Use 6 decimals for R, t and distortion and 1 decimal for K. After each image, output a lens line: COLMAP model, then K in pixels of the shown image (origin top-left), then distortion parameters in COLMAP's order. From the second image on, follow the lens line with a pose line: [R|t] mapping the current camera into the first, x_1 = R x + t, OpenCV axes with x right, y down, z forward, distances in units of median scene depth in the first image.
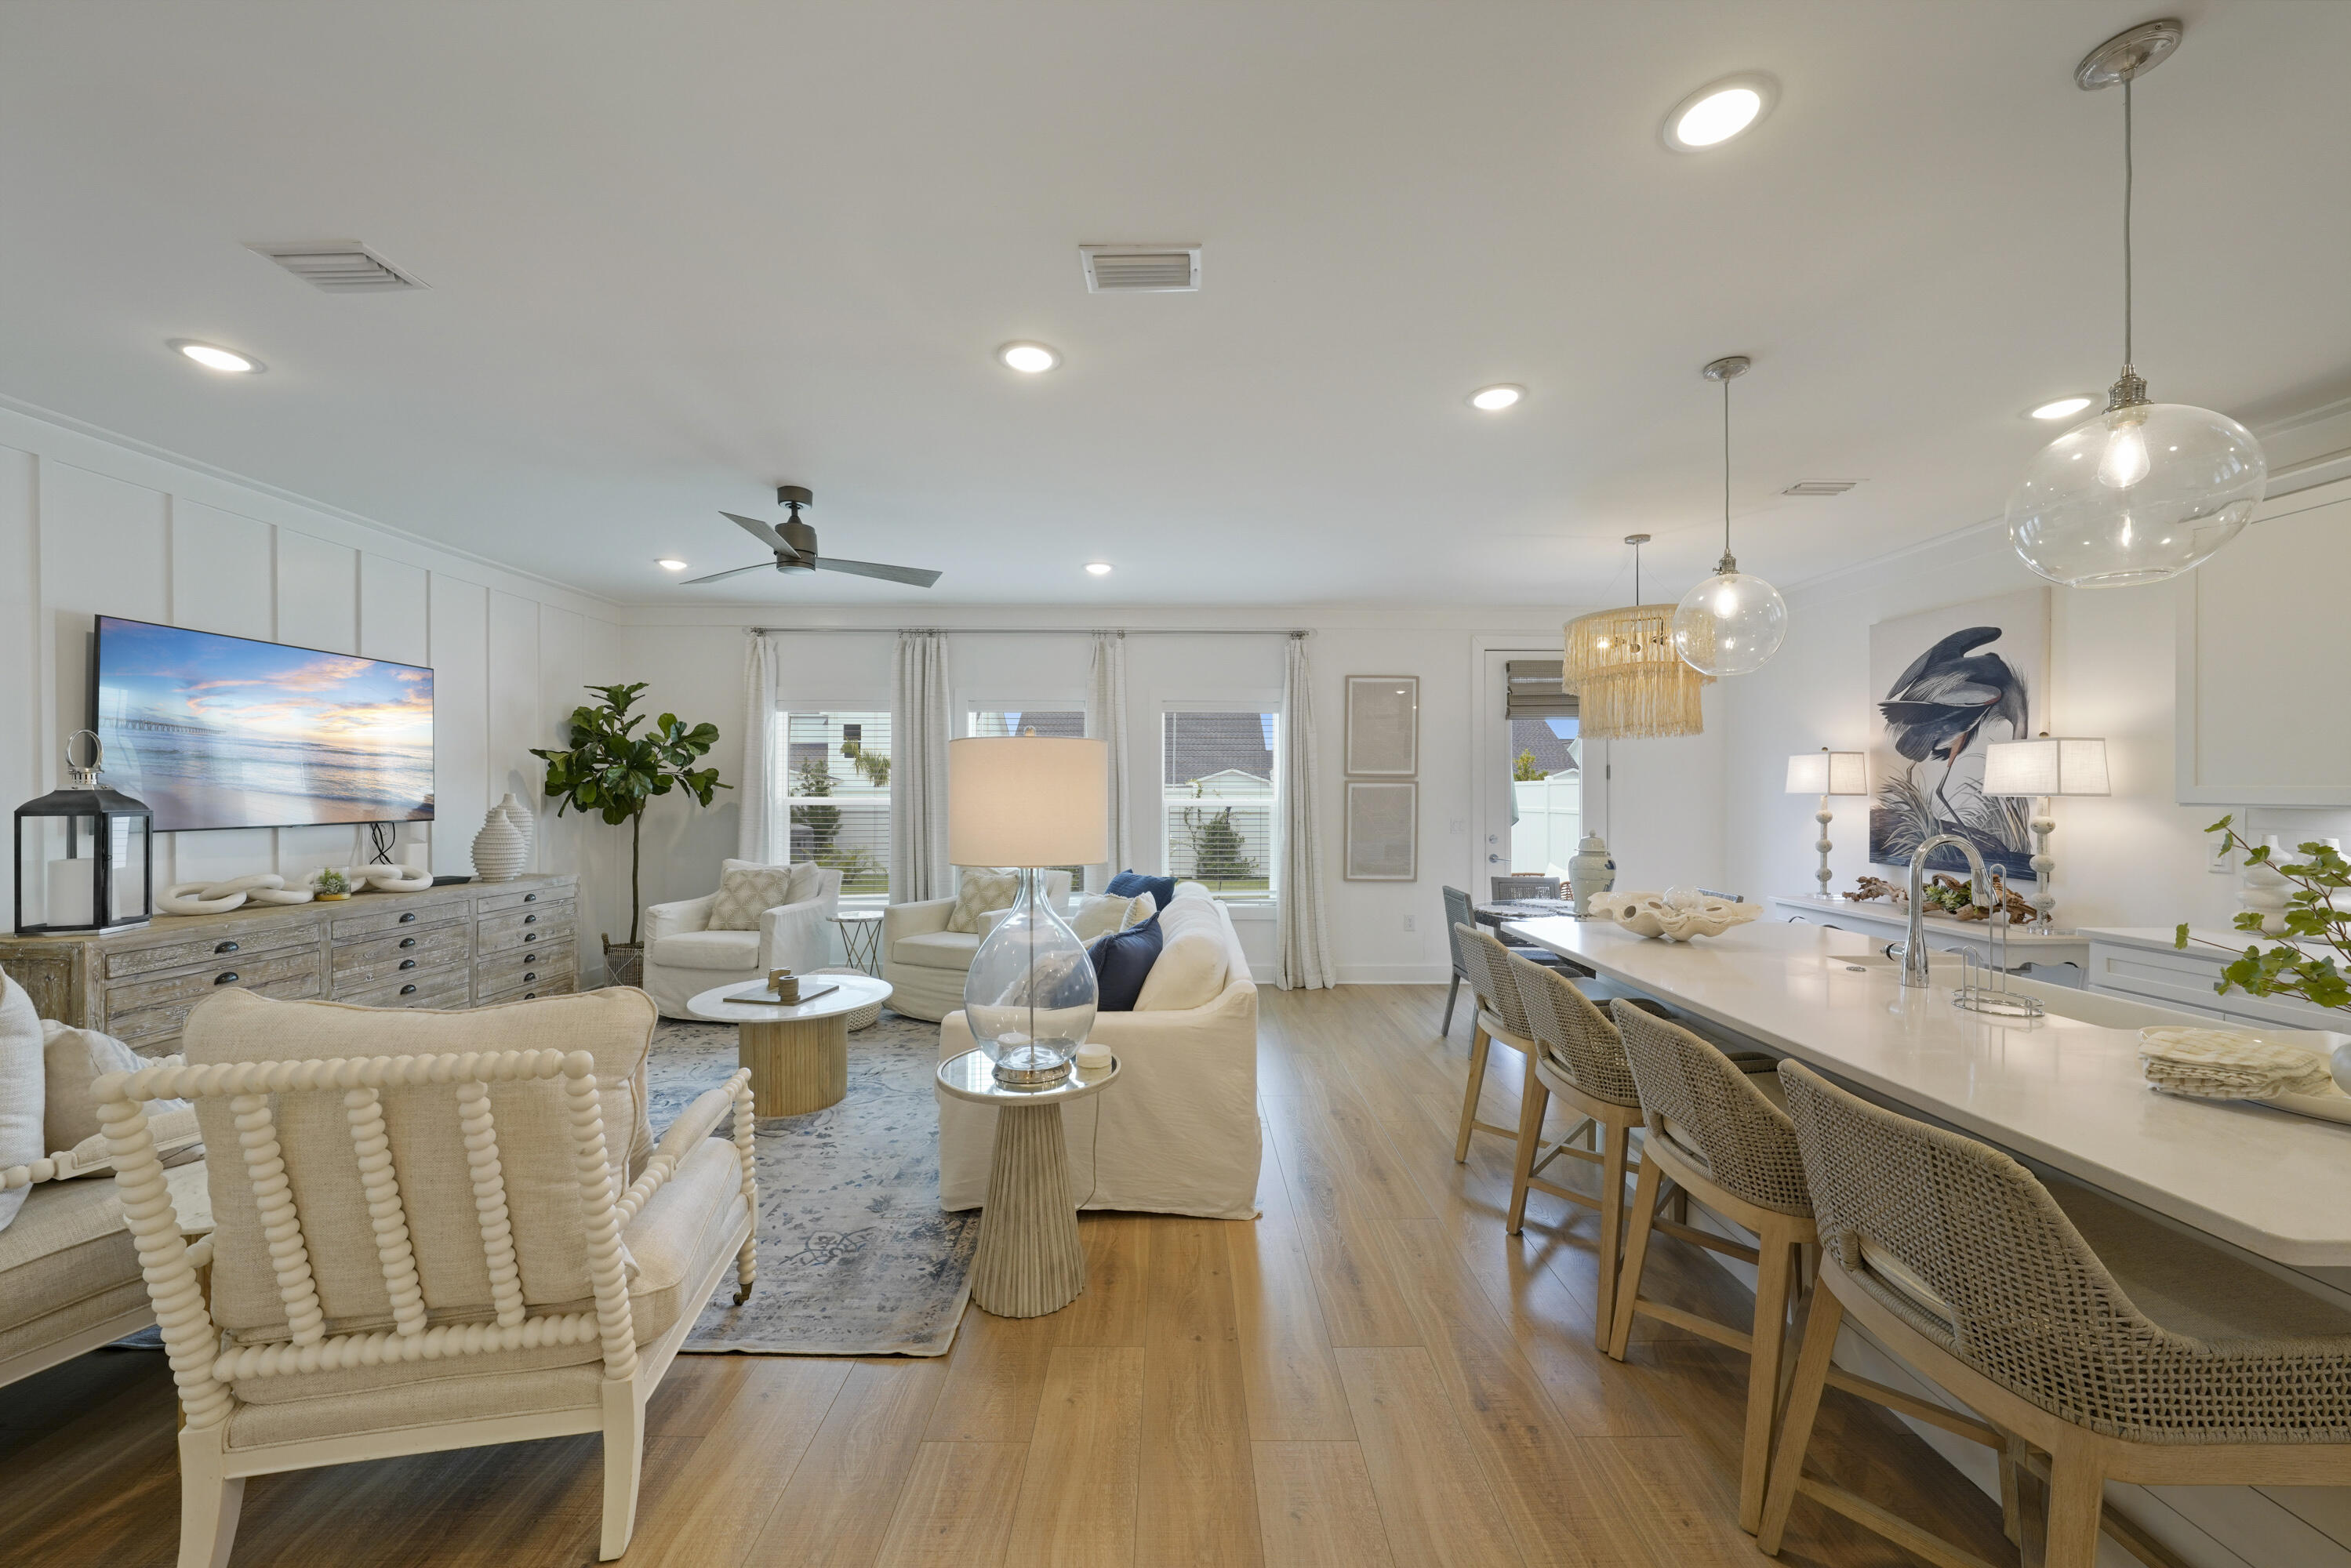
lens RADIAL K [[855.5, 0, 1179.2], [0, 855.5, 790.2], [0, 0, 1]] dist [-0.016326, 0.000275]
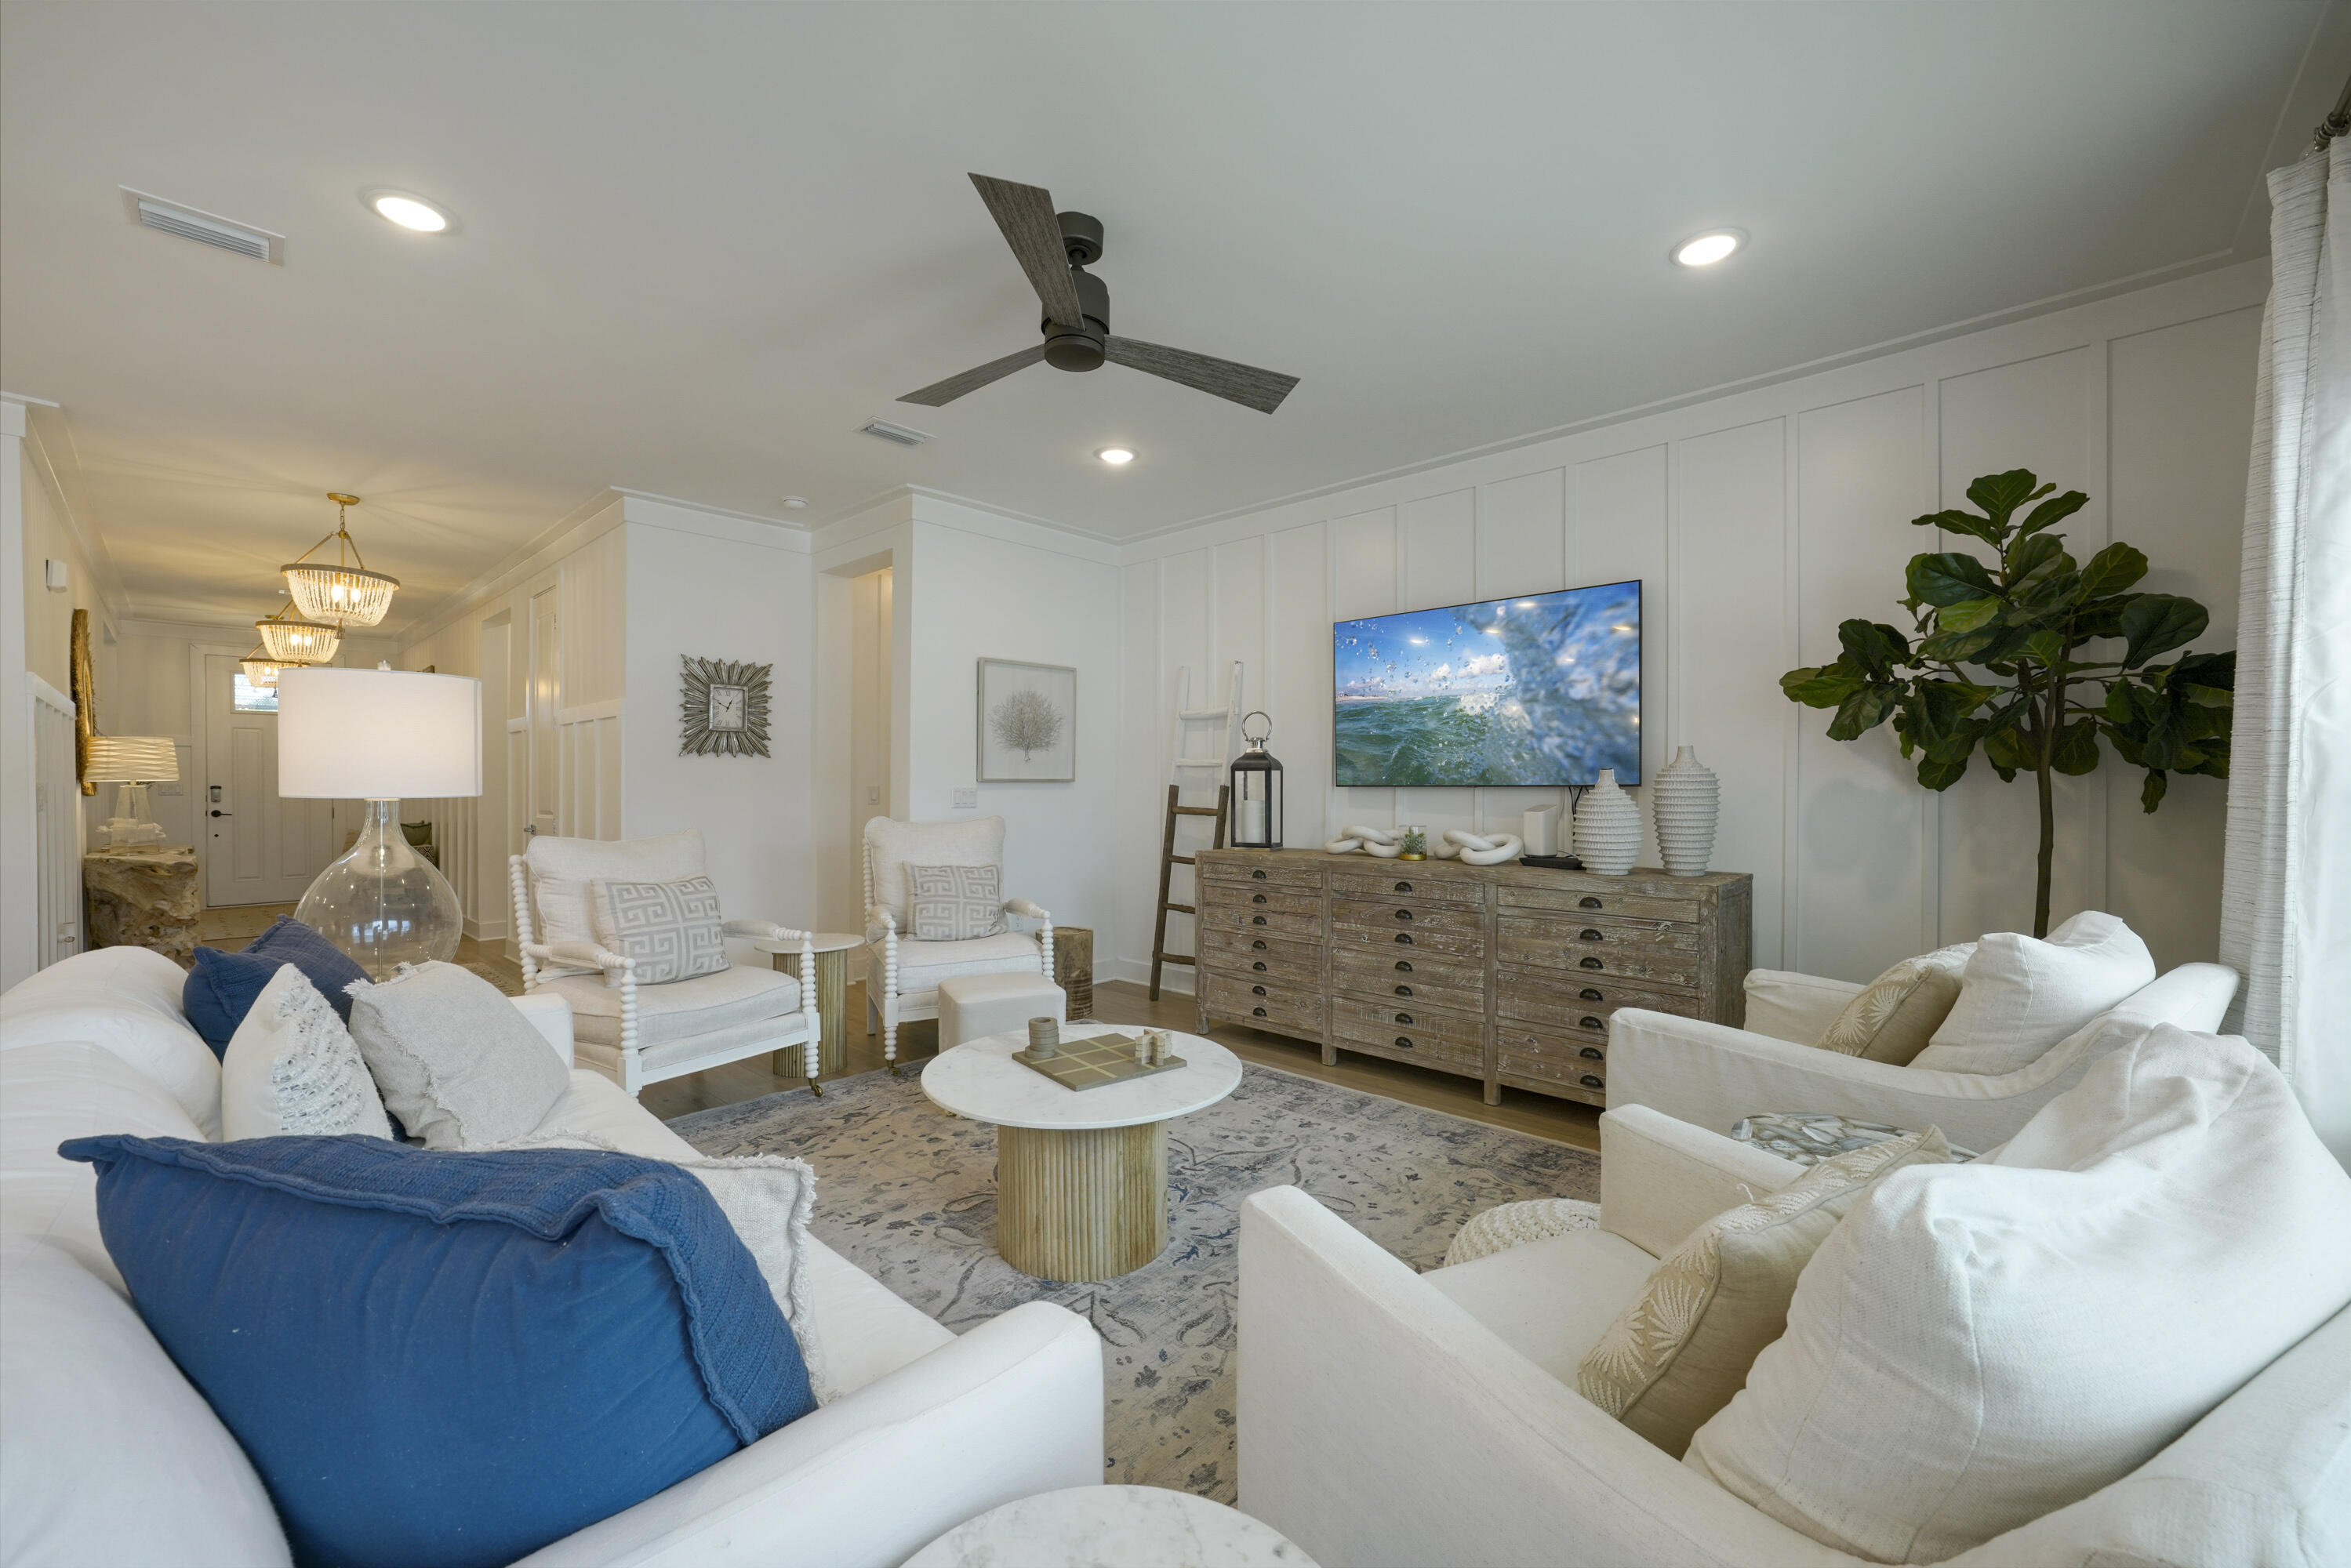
lens RADIAL K [[918.8, 0, 1180.5], [0, 918.8, 790.3], [0, 0, 1]] dist [-0.017625, 0.003870]
pose [[-0.683394, 0.001208, -0.730048, -0.025638], [-0.001553, 0.999994, 0.003109, 0.039958], [0.730048, 0.003259, -0.683388, 1.354088]]
